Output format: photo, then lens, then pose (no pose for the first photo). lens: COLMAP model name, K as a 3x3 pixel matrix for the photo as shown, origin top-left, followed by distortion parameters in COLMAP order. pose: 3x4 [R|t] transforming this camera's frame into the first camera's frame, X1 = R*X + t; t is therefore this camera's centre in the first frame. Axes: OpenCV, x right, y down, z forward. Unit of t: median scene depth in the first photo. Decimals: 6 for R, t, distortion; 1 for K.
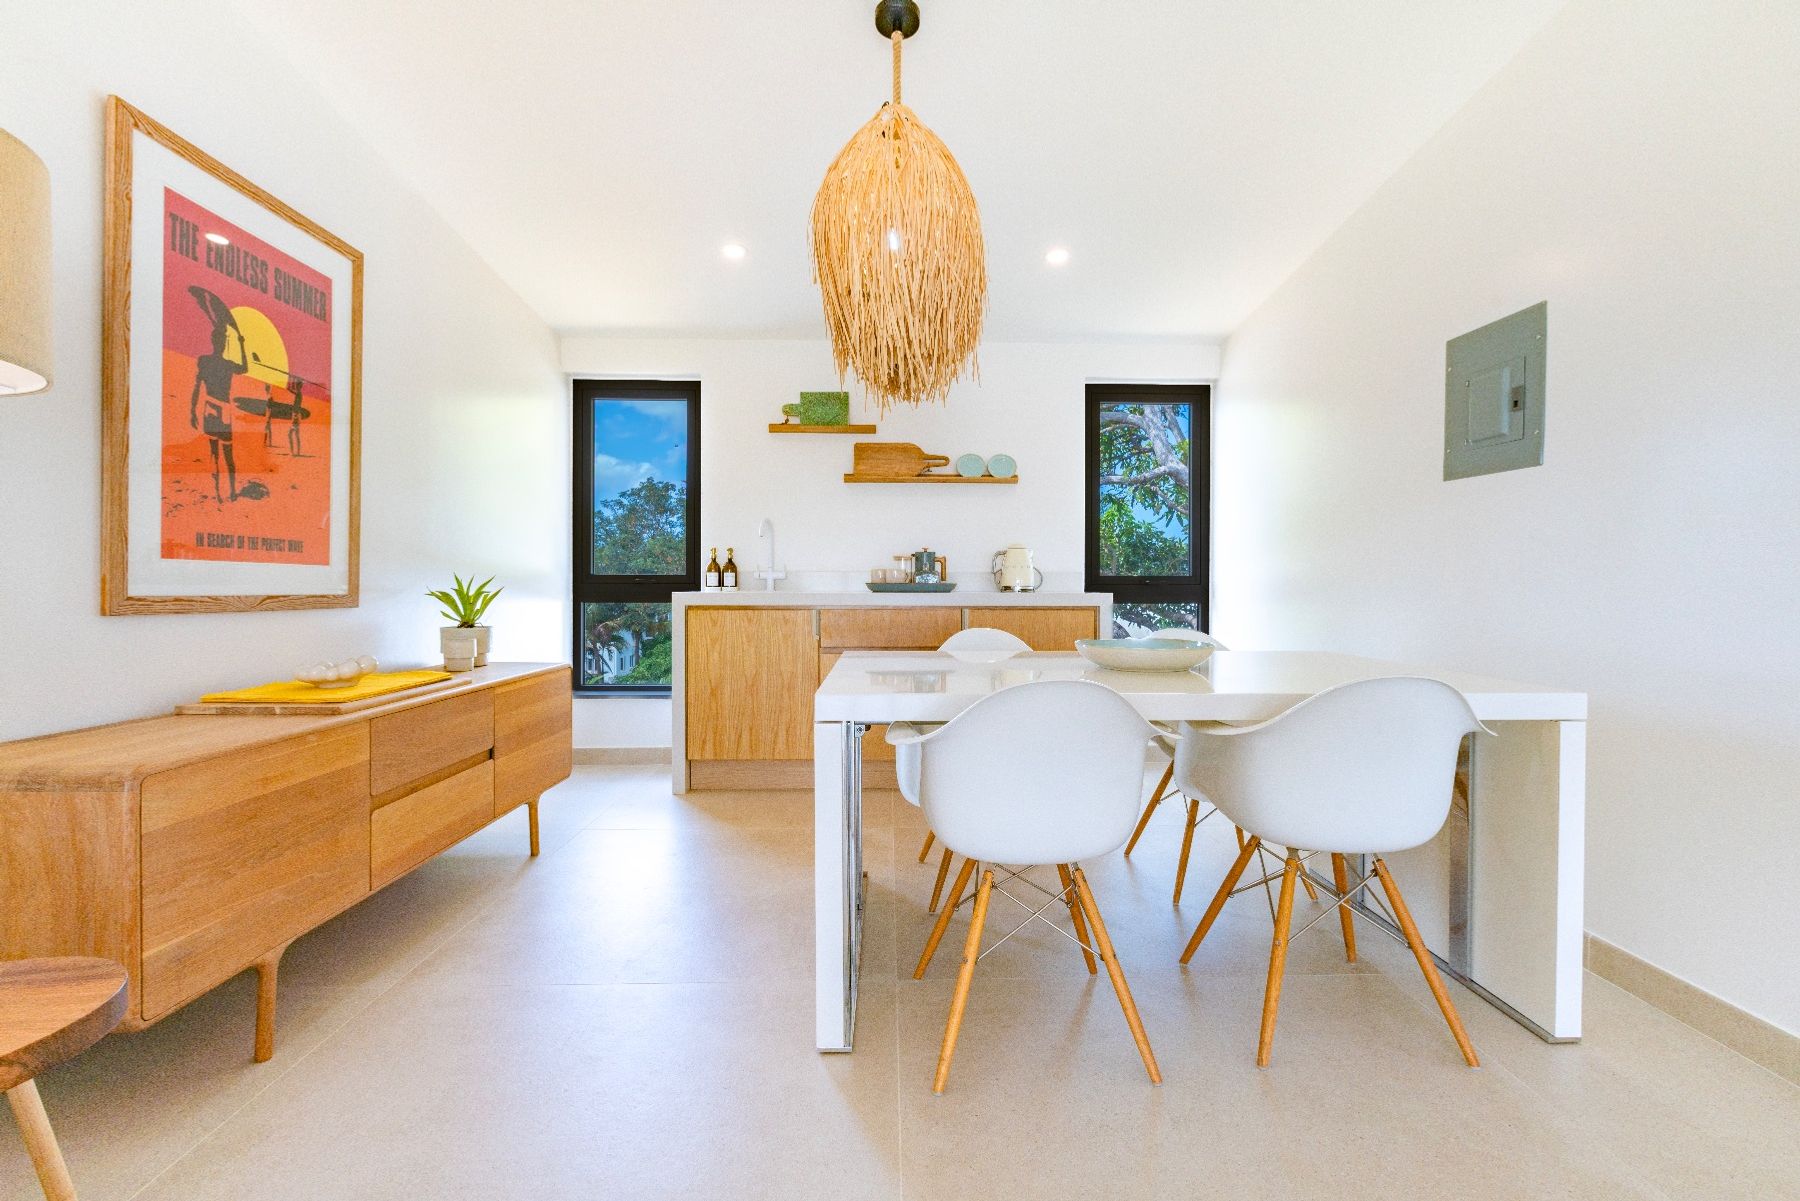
lens RADIAL K [[816.6, 0, 922.1], [0, 816.6, 583.4], [0, 0, 1]] dist [-0.000626, -0.000645]
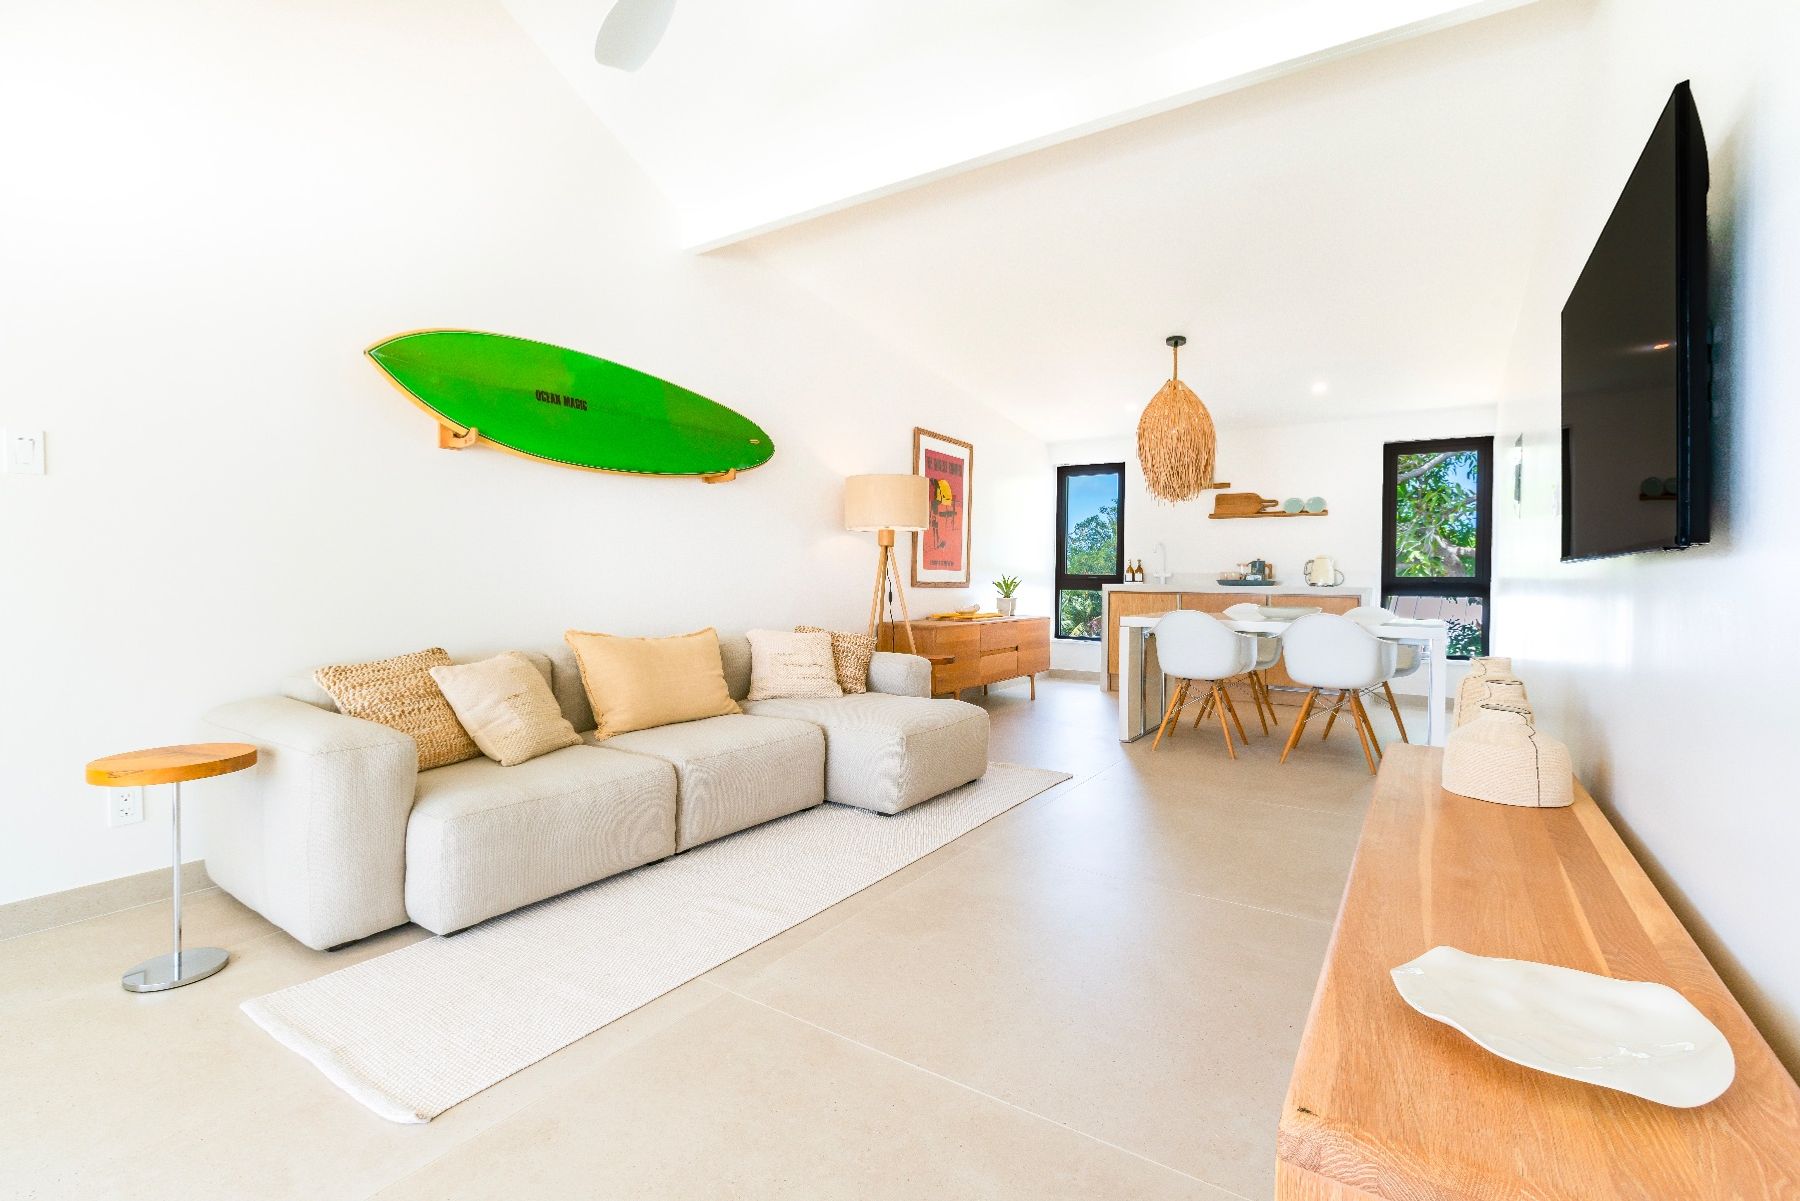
lens RADIAL K [[804.1, 0, 900.0], [0, 804.1, 600.5], [0, 0, 1]] dist [0.001928, 0.000017]
pose [[0.814221, 0.022588, -0.580115, 0.554575], [-0.009409, 0.999625, 0.025717, 0.008078], [0.580478, -0.015482, 0.814129, -1.109239]]
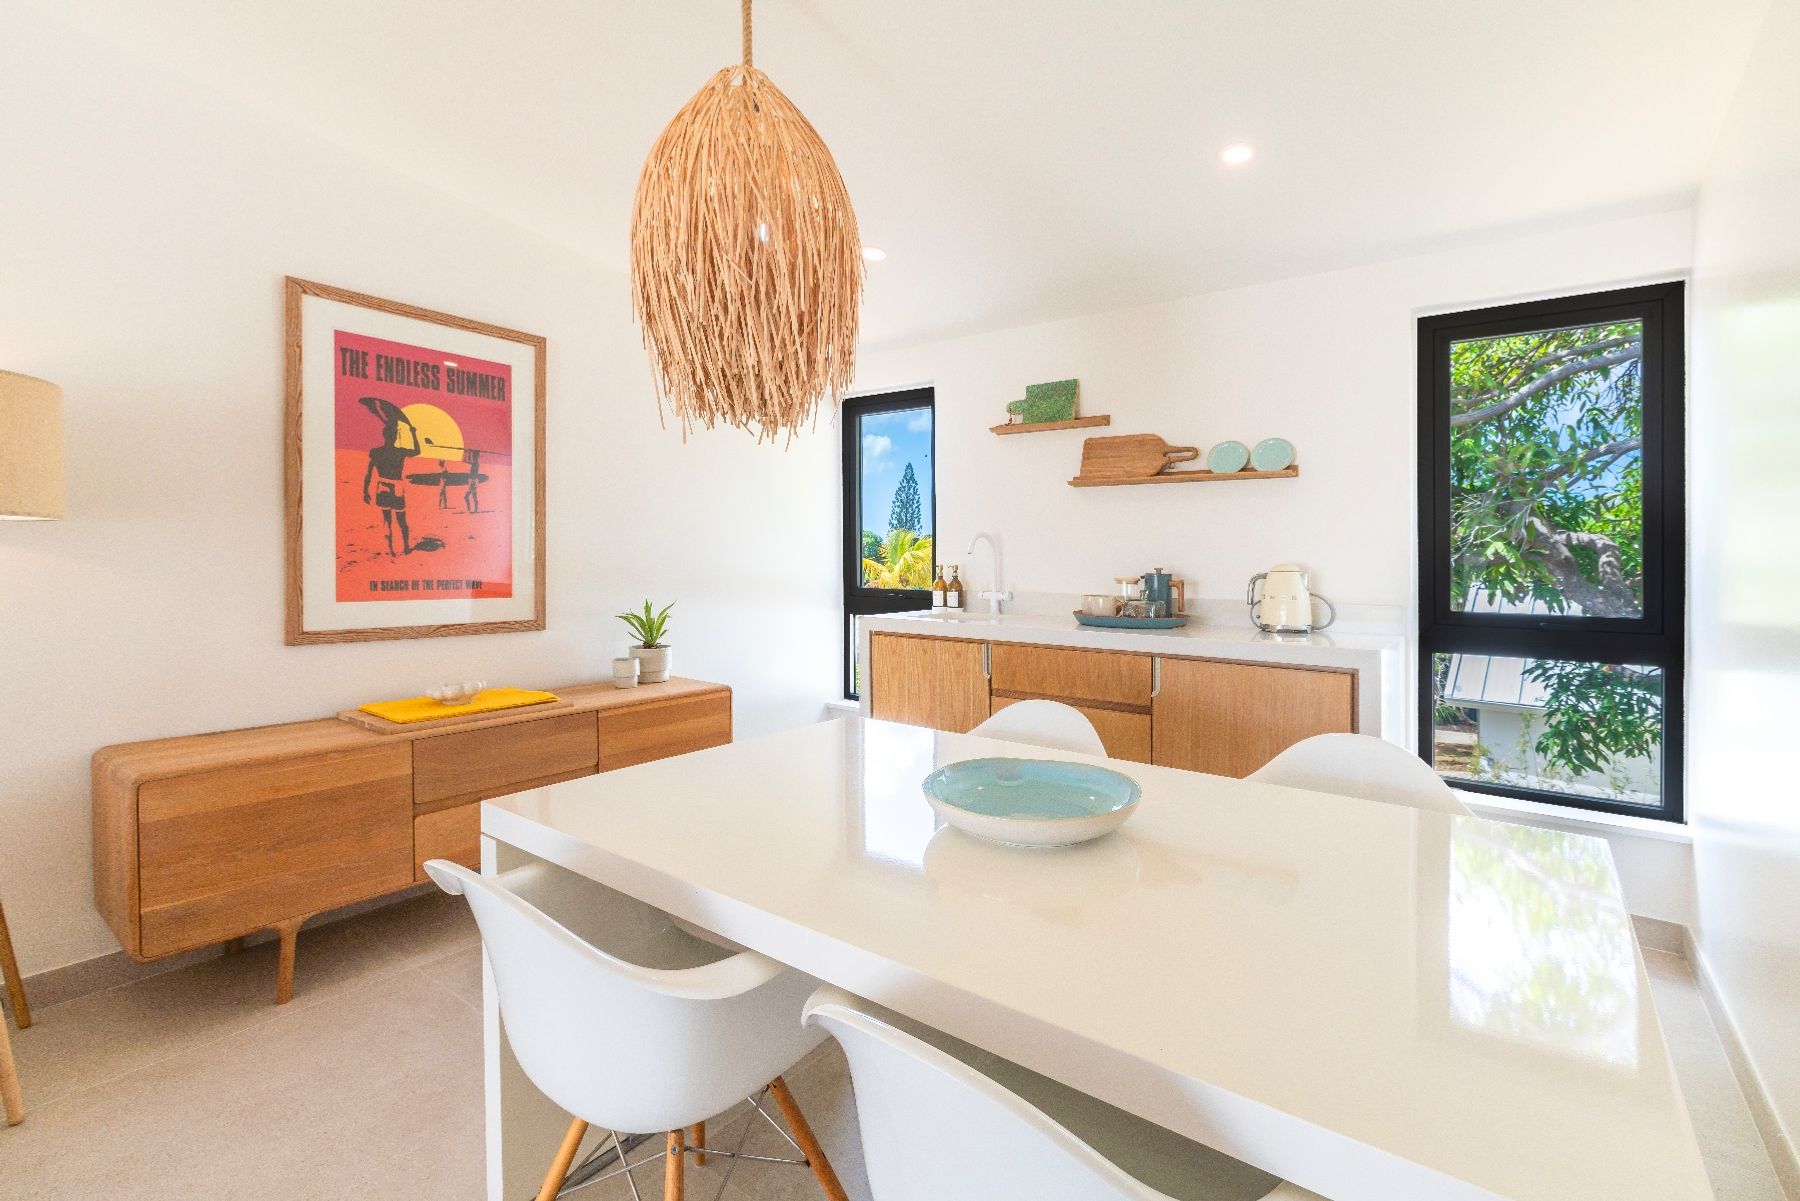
lens RADIAL K [[834.3, 0, 896.0], [0, 834.3, 560.7], [0, 0, 1]] dist [-0.000813, -0.000089]
pose [[0.779849, 0.006453, -0.625934, 0.484450], [-0.007345, 0.999972, 0.001158, -0.078552], [0.625924, 0.003694, 0.779875, 0.359614]]
